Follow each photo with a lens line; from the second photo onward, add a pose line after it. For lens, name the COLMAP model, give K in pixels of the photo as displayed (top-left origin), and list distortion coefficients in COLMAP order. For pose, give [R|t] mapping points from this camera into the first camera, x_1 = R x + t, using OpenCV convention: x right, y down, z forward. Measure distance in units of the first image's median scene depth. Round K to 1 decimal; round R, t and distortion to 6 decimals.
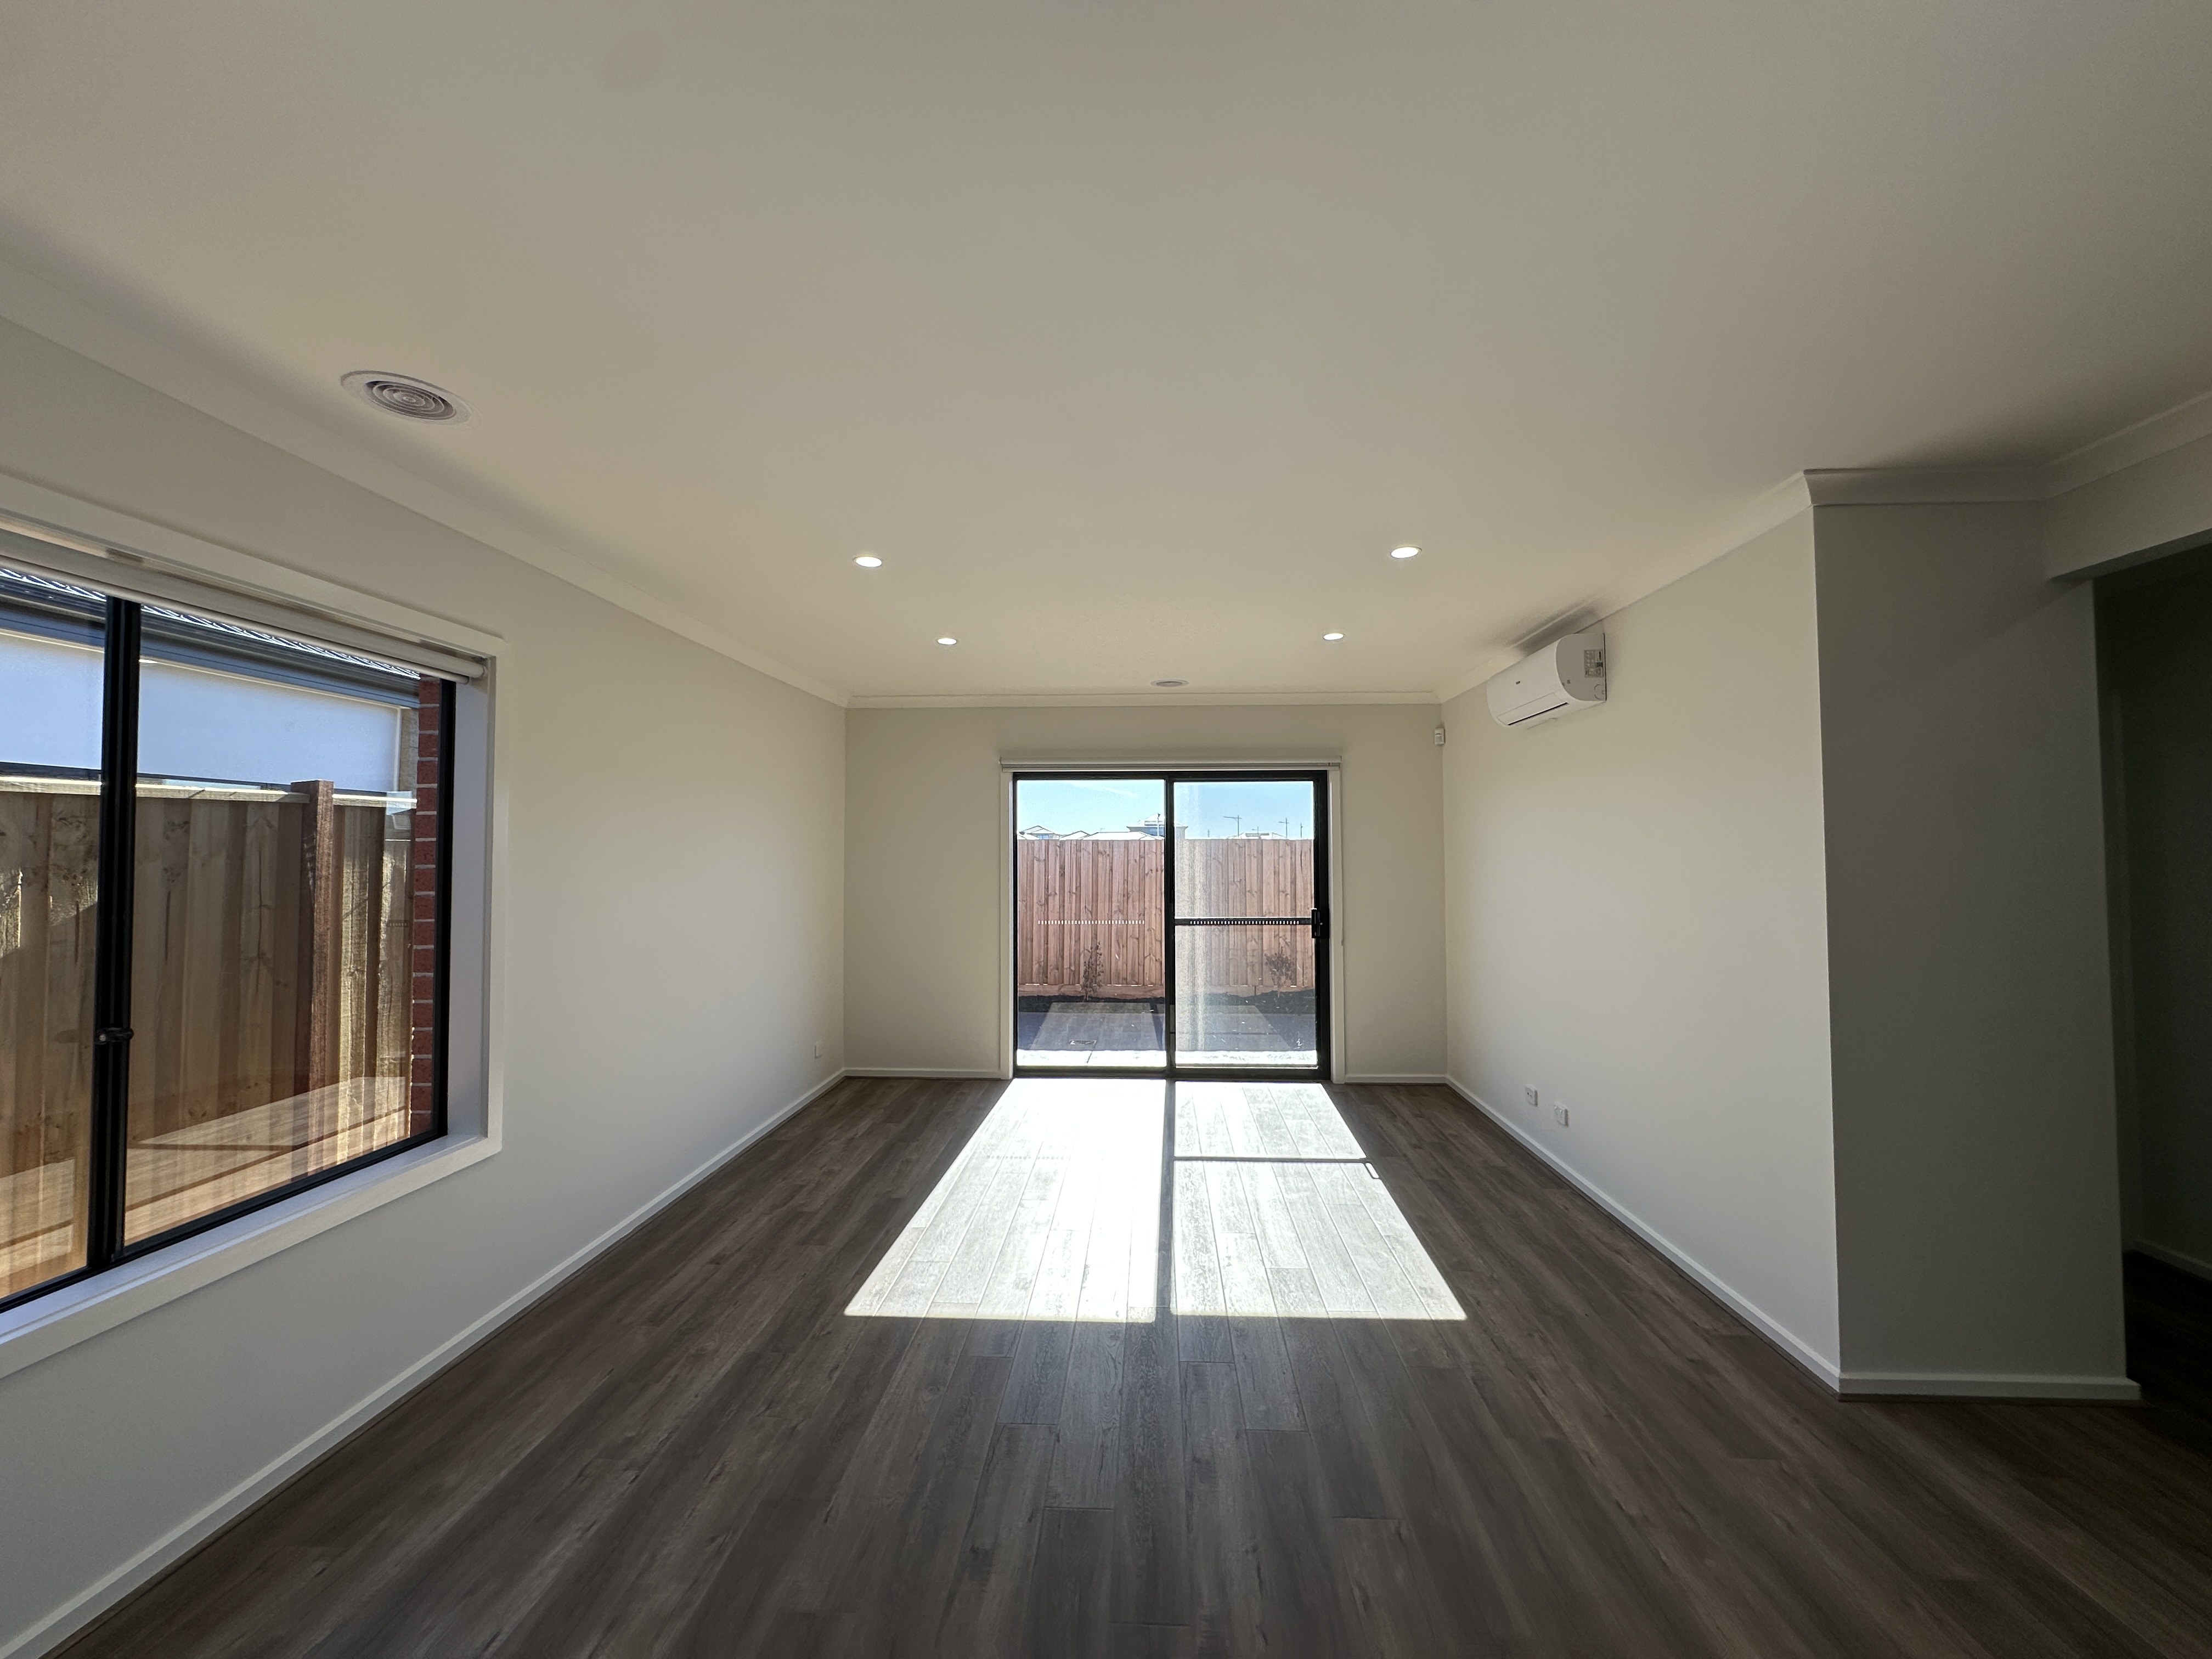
lens RADIAL K [[883.6, 0, 1109.3], [0, 883.6, 824.5], [0, 0, 1]] dist [0.000243, 0.000048]
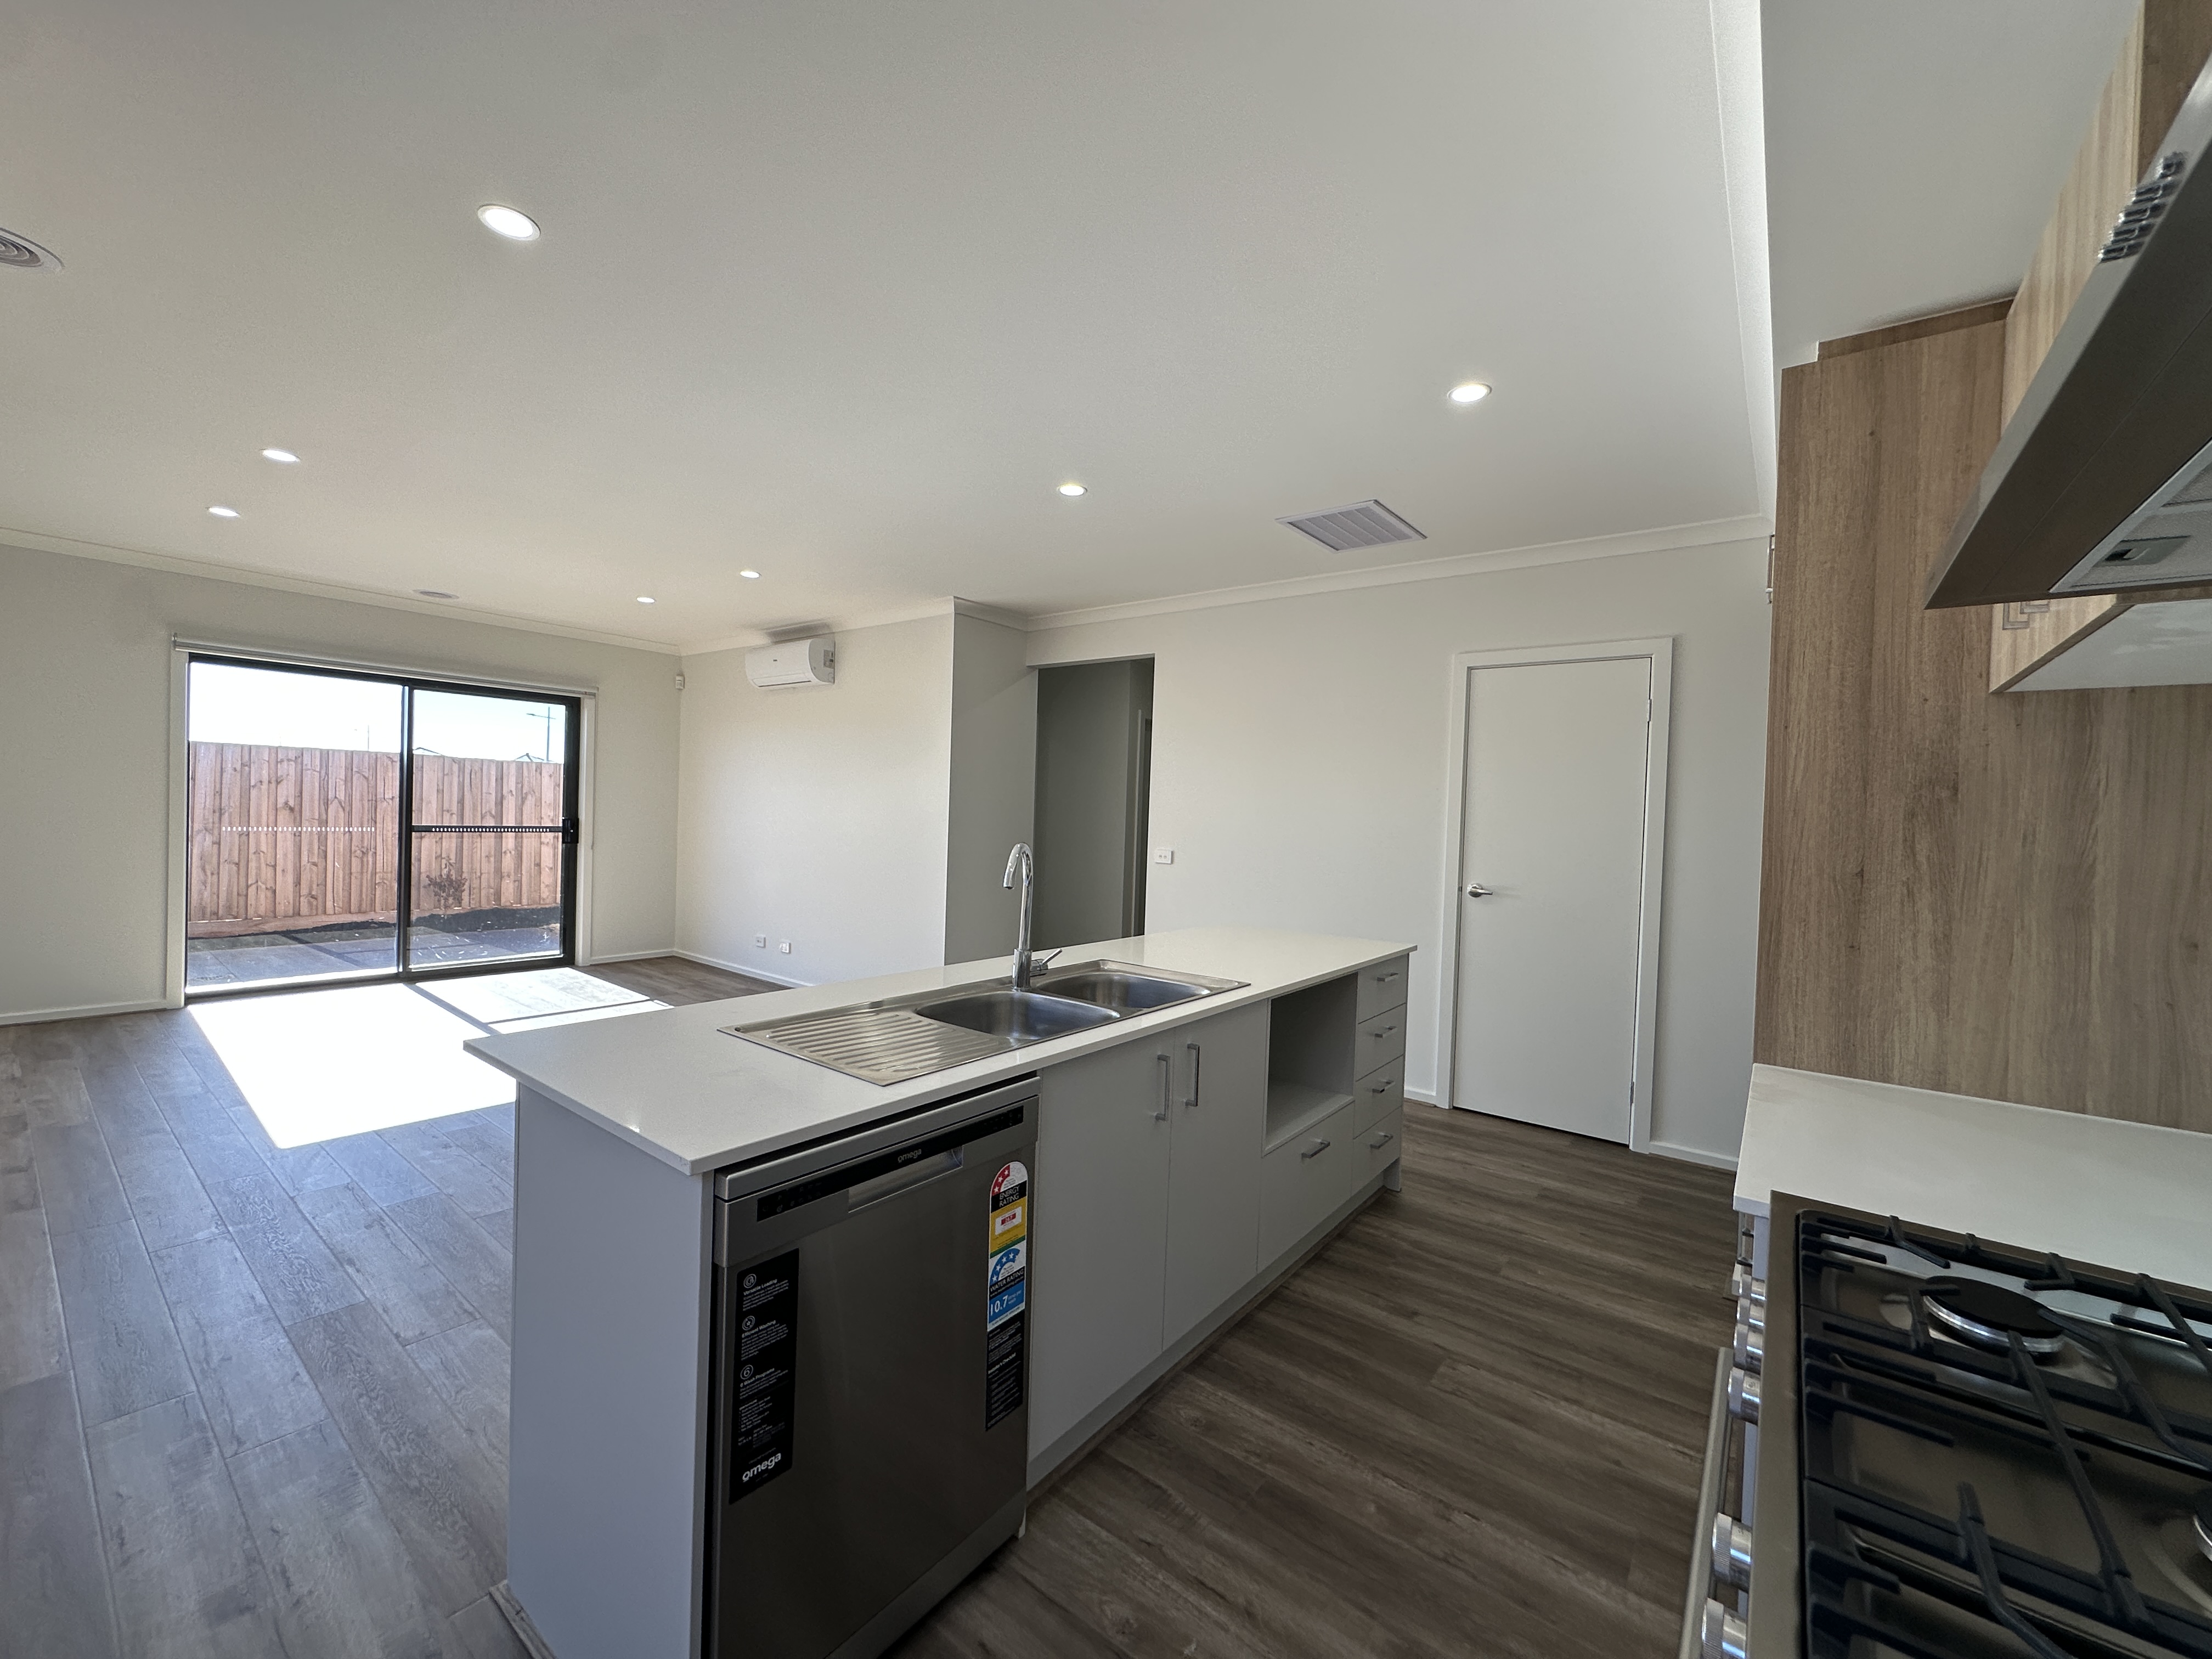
lens RADIAL K [[883.6, 0, 1110.5], [0, 883.6, 832.4], [0, 0, 1]] dist [0.000243, 0.000048]
pose [[0.564641, 0.004975, 0.825322, -0.312460], [-0.065658, 0.997083, 0.038909, 0.022639], [-0.822721, -0.076159, 0.563321, -0.224770]]
